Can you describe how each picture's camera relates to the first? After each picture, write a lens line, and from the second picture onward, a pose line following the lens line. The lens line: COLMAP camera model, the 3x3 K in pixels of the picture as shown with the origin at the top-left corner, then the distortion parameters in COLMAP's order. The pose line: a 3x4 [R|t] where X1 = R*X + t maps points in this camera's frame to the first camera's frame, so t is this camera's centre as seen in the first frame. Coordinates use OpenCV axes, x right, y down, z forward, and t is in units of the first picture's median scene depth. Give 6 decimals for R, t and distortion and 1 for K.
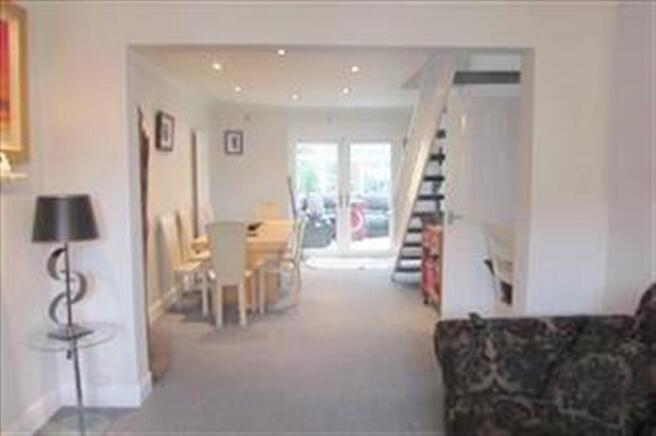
lens RADIAL K [[462.0, 0, 328.0], [0, 462.0, 218.0], [0, 0, 1]] dist [-0.033720, 0.002068]
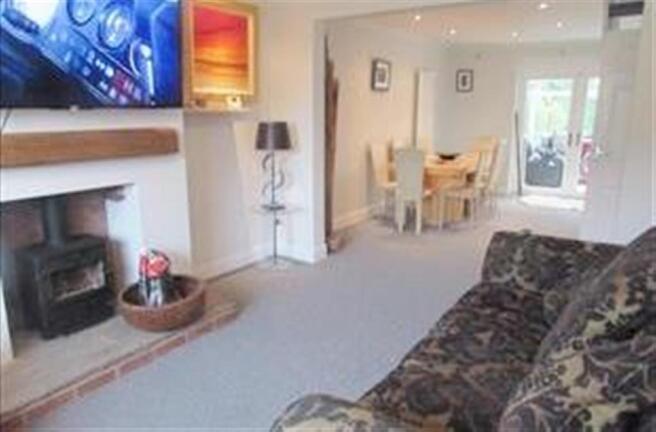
lens RADIAL K [[473.4, 0, 328.0], [0, 473.4, 216.0], [0, 0, 1]] dist [-0.053356, 0.000857]
pose [[0.808502, 0.127836, -0.574441, 0.530900], [-0.055421, 0.988323, 0.141939, 0.028734], [0.585878, -0.082922, 0.806146, -0.243320]]
